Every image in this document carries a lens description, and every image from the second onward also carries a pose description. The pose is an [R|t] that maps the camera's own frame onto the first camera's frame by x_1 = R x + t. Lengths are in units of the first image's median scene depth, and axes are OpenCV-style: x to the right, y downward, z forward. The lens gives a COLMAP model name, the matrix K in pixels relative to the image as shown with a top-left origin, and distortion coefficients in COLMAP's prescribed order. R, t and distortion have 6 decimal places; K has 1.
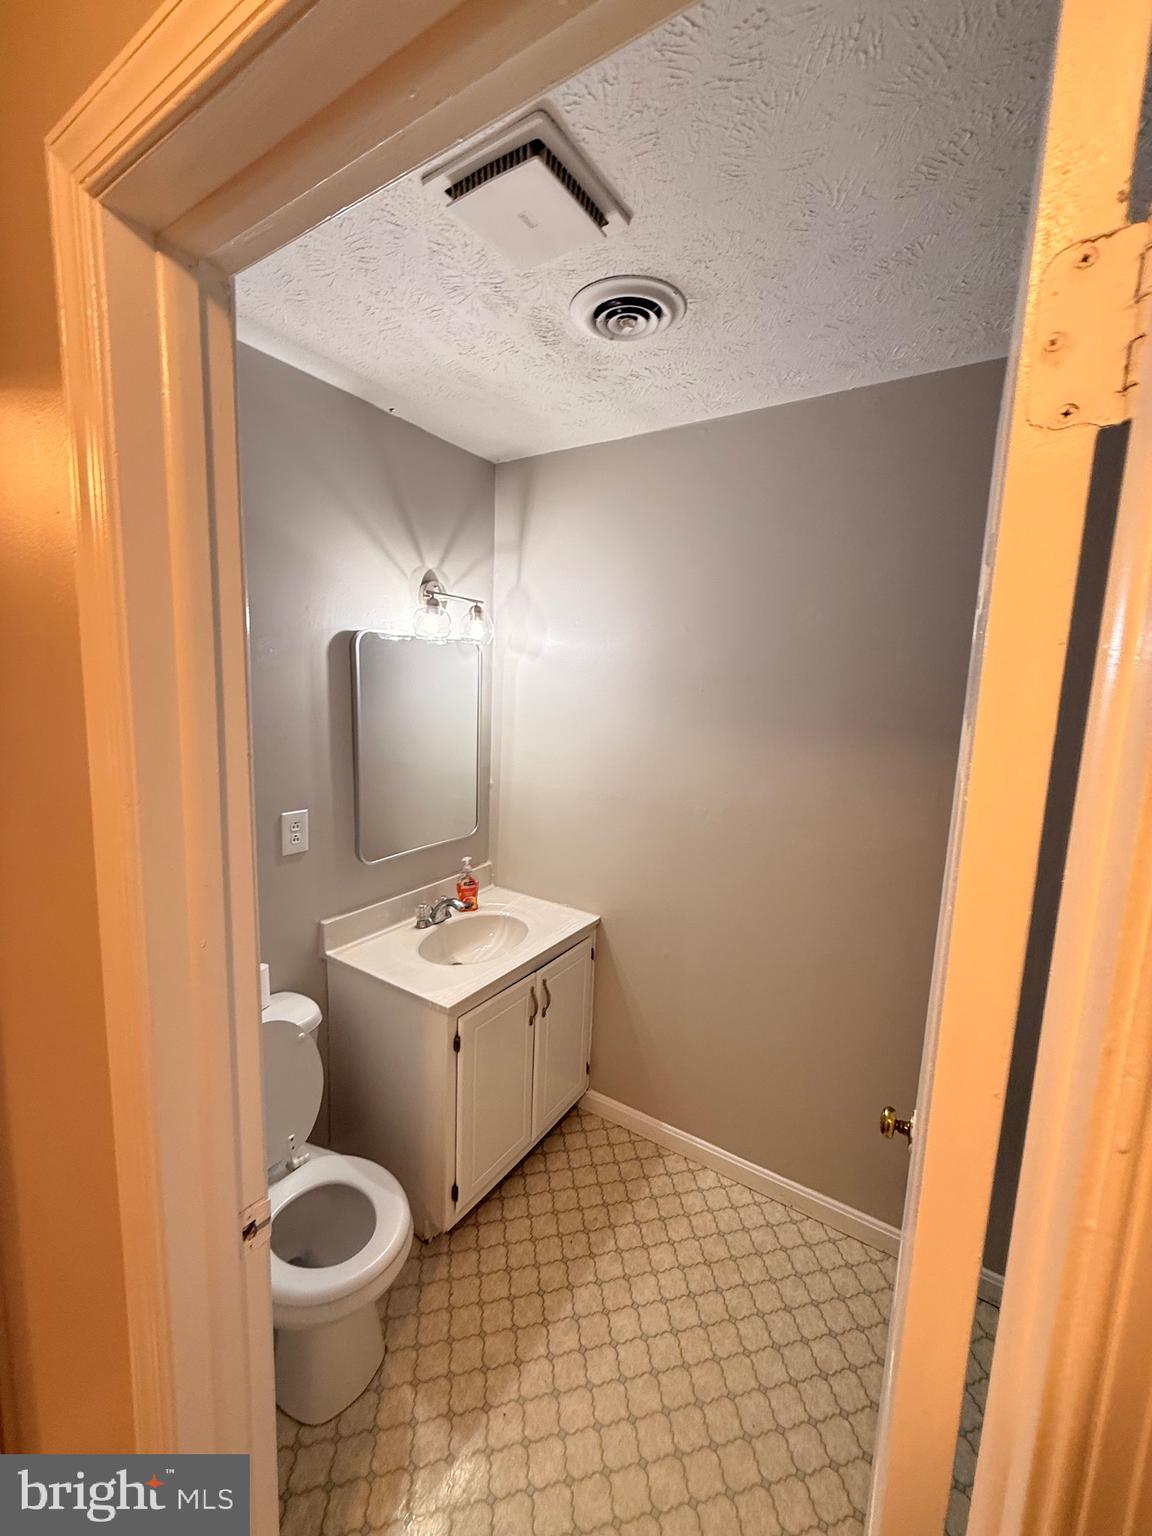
lens RADIAL K [[610.4, 0, 570.7], [0, 610.4, 757.6], [0, 0, 1]] dist [0.000662, 0.000228]
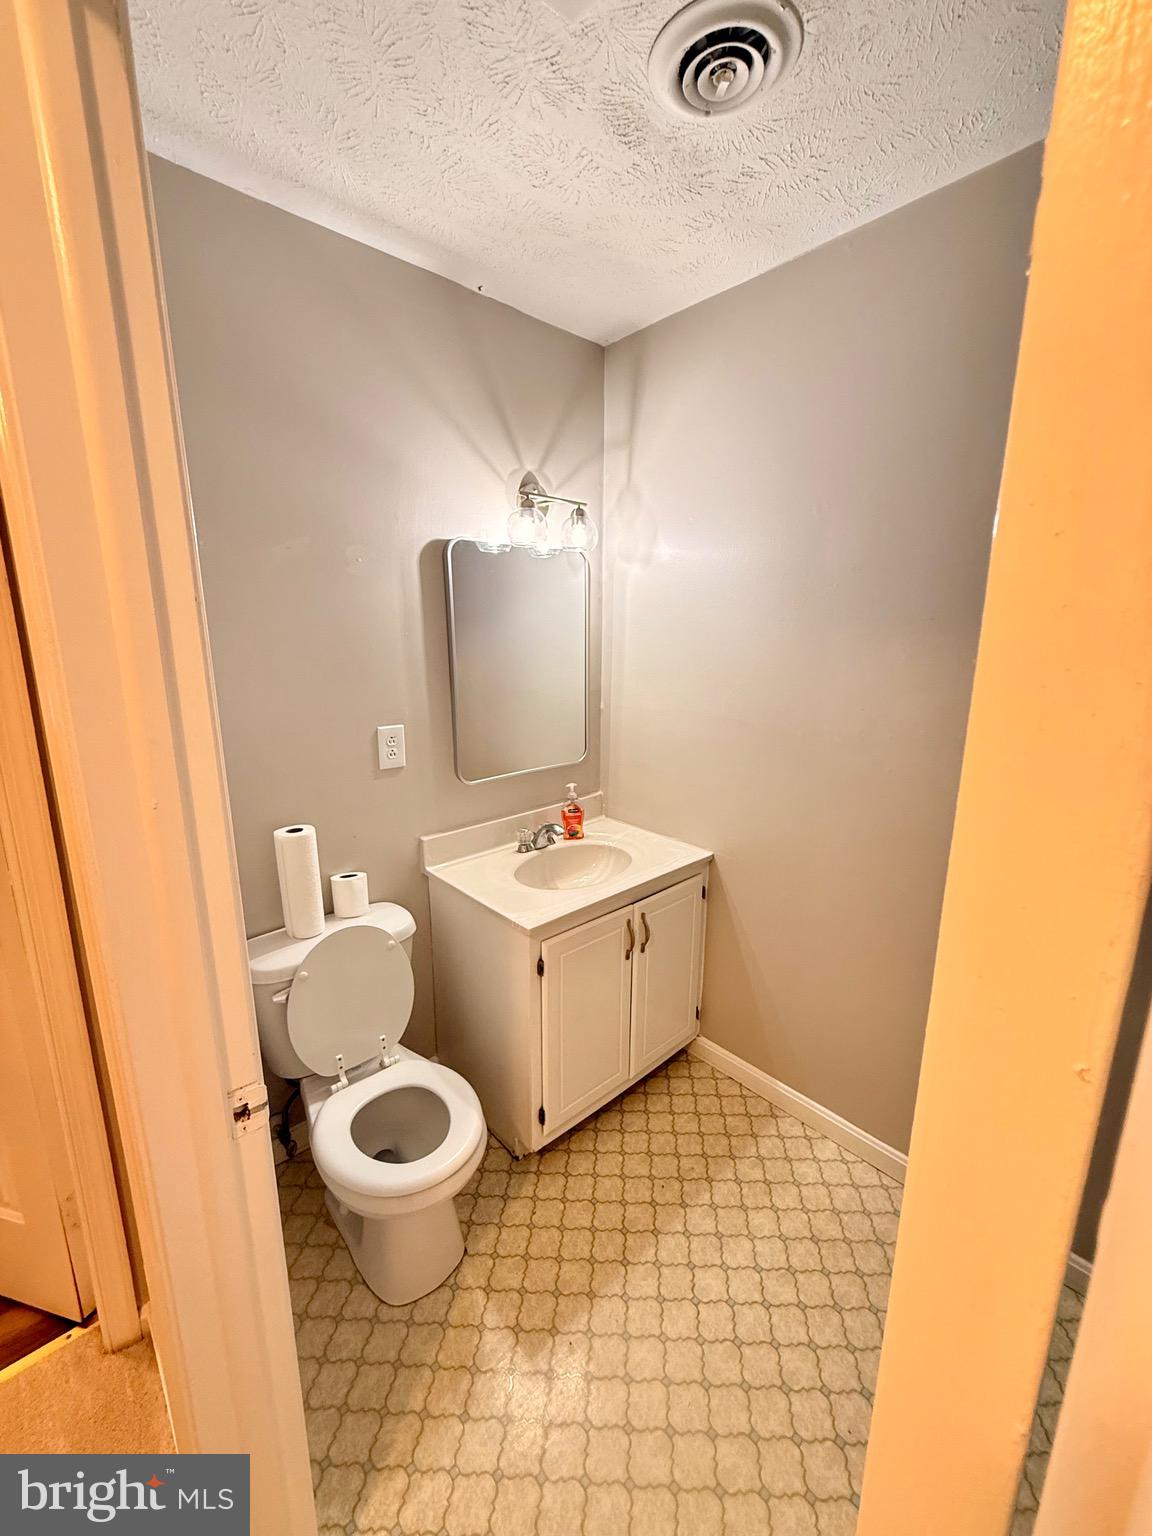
lens RADIAL K [[610.4, 0, 576.1], [0, 610.4, 758.2], [0, 0, 1]] dist [0.000662, 0.000228]
pose [[0.967737, 0.019851, -0.251179, 0.095561], [-0.000397, 0.997011, 0.077264, 0.065100], [0.251962, -0.074671, 0.964852, 0.111703]]
